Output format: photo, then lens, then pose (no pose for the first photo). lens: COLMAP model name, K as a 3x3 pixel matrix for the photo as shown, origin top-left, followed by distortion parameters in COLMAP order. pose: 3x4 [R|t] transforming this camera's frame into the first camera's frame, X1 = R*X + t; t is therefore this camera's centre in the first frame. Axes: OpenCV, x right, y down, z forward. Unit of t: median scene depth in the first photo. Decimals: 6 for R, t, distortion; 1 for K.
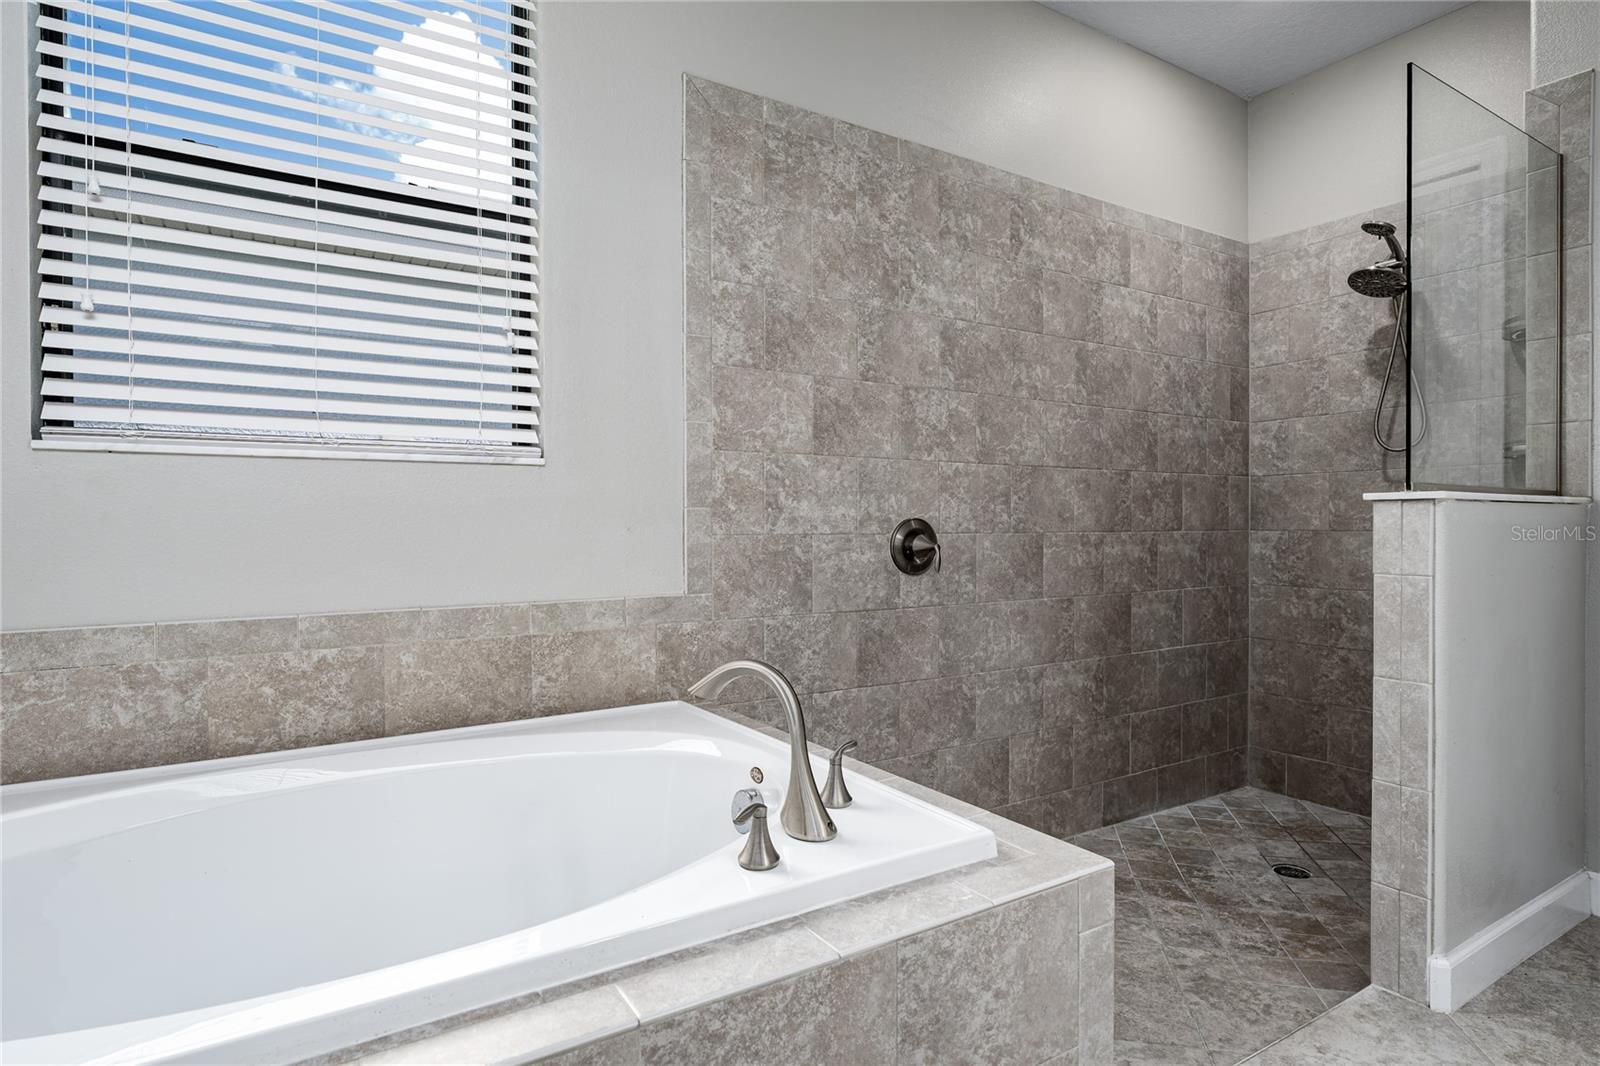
lens RADIAL K [[814.7, 0, 790.2], [0, 814.7, 533.6], [0, 0, 1]] dist [-0.005968, 0.000633]
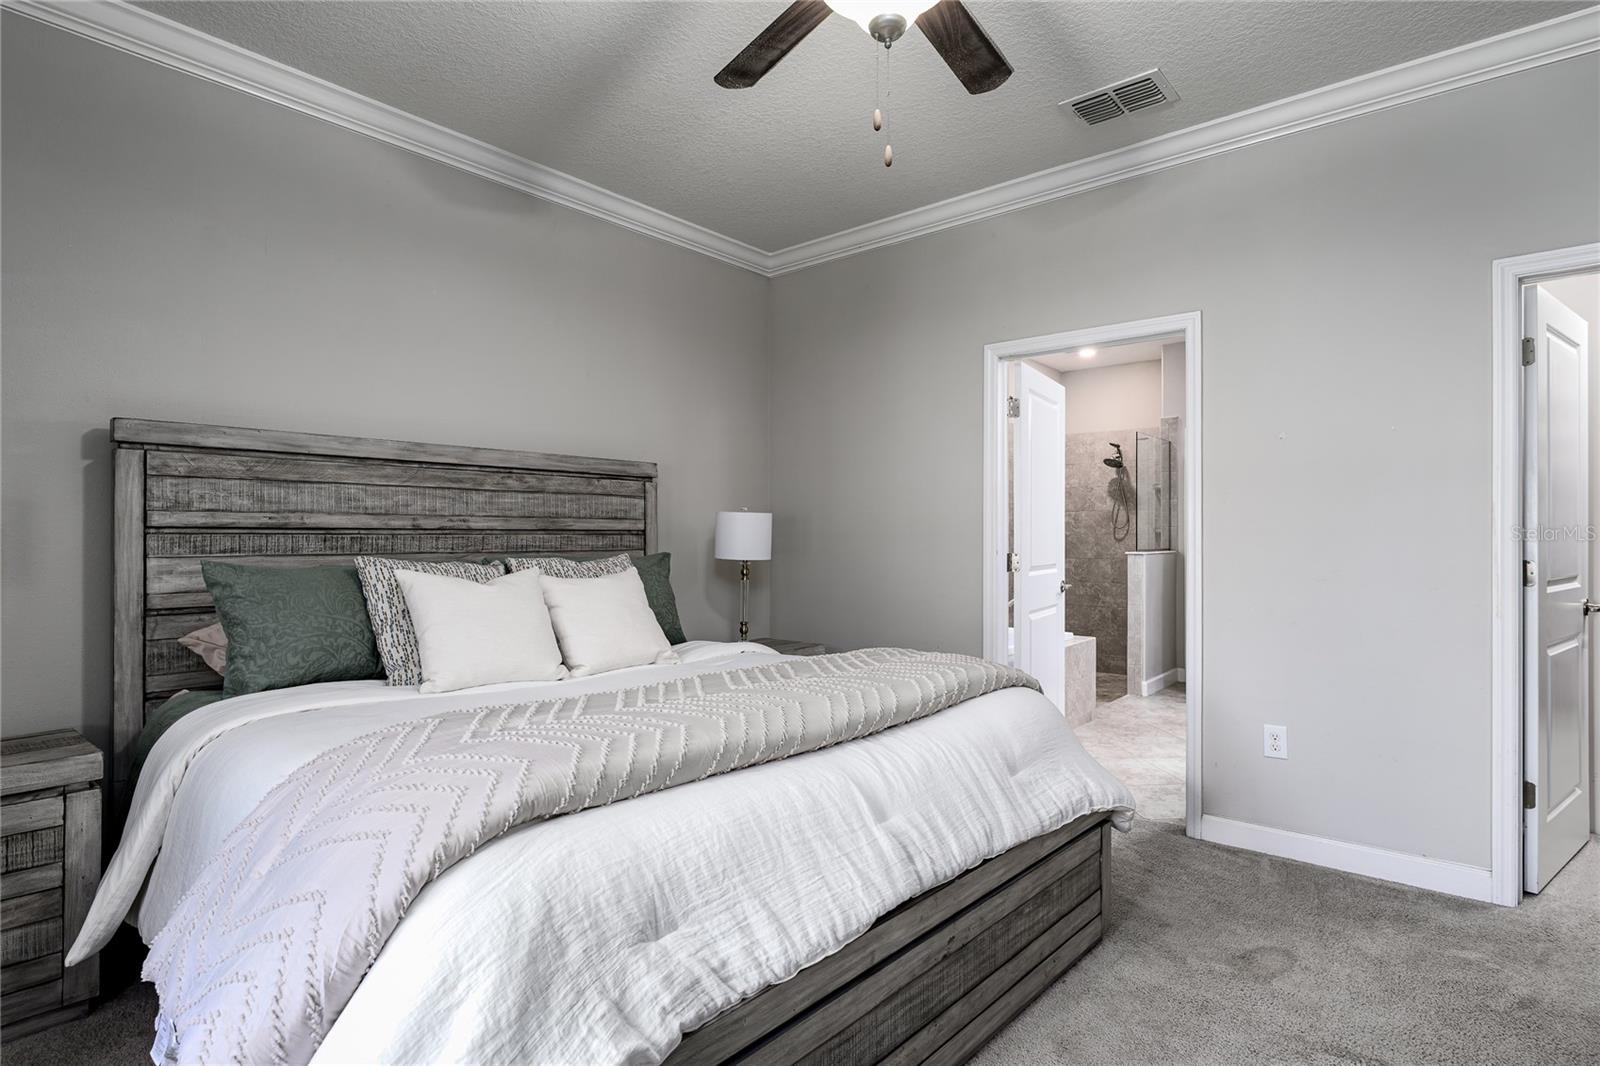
lens RADIAL K [[814.7, 0, 803.7], [0, 814.7, 532.3], [0, 0, 1]] dist [-0.005968, 0.000633]
pose [[0.945071, 0.002881, 0.326852, -1.168302], [0.002033, 0.999890, -0.014694, -0.058475], [-0.326859, 0.014551, 0.944961, -1.245335]]
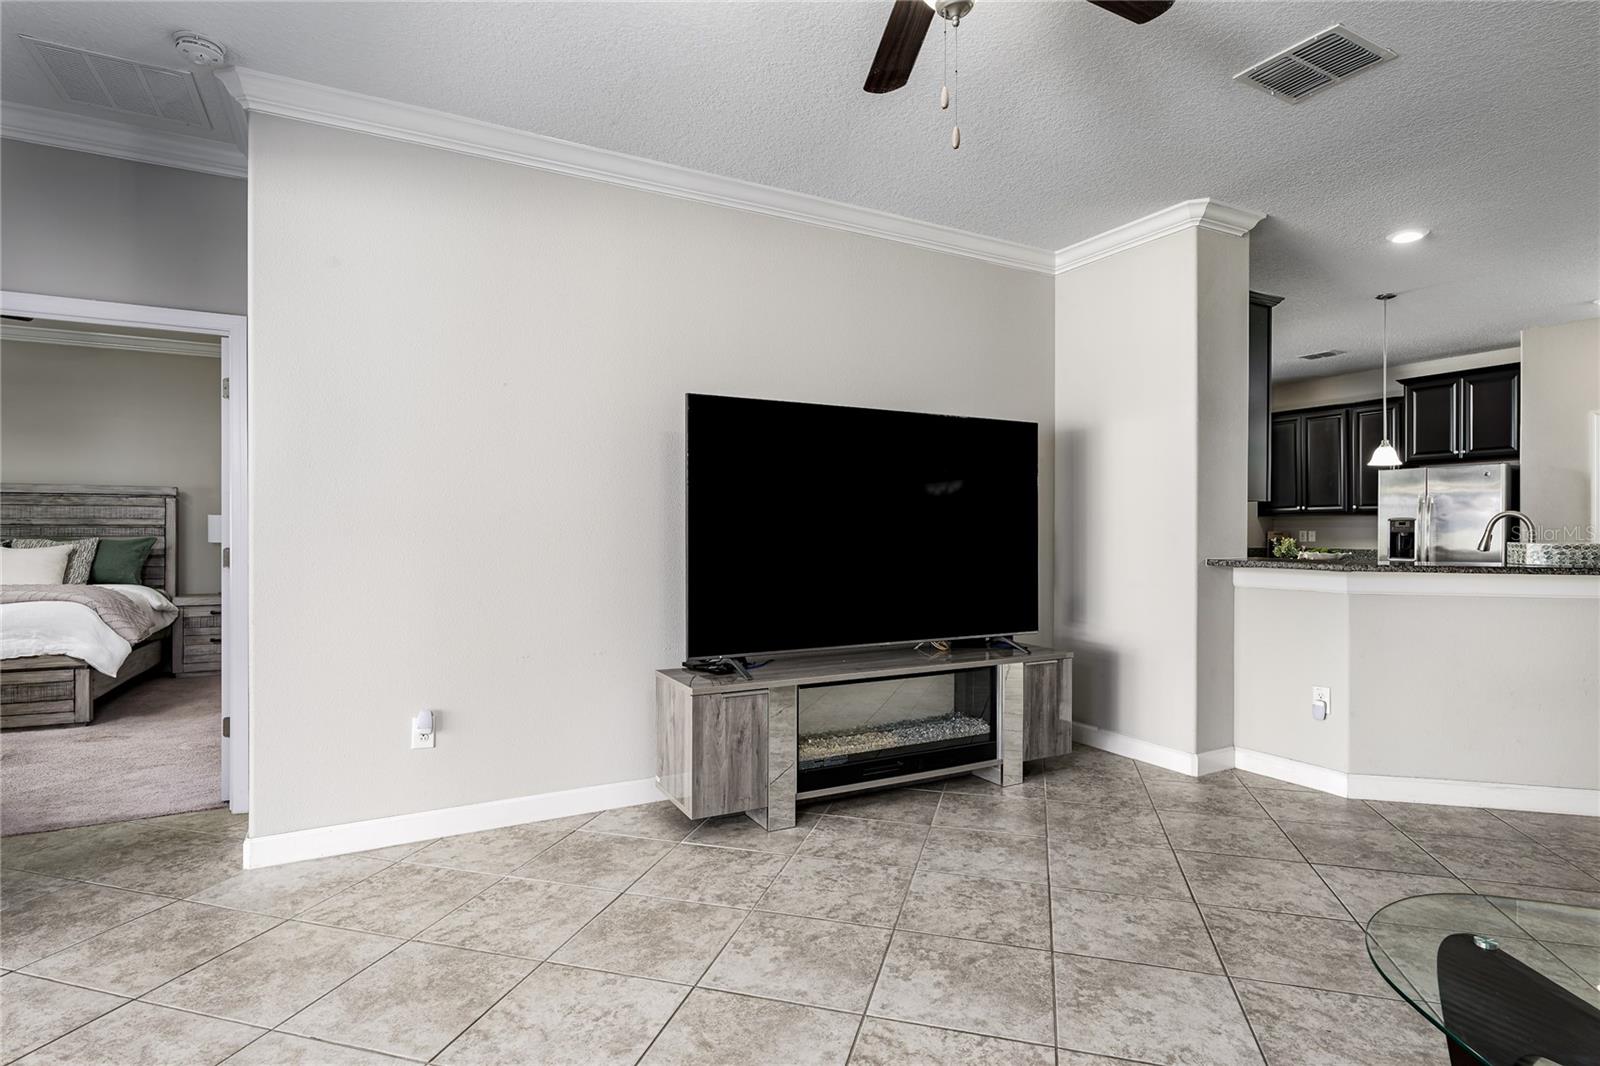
lens RADIAL K [[814.7, 0, 792.0], [0, 814.7, 531.3], [0, 0, 1]] dist [-0.005968, 0.000633]
pose [[0.999458, 0.005403, -0.032485, 4.456593], [-0.005580, 0.999970, -0.005357, -0.064750], [0.032455, 0.005536, 0.999458, -3.855173]]
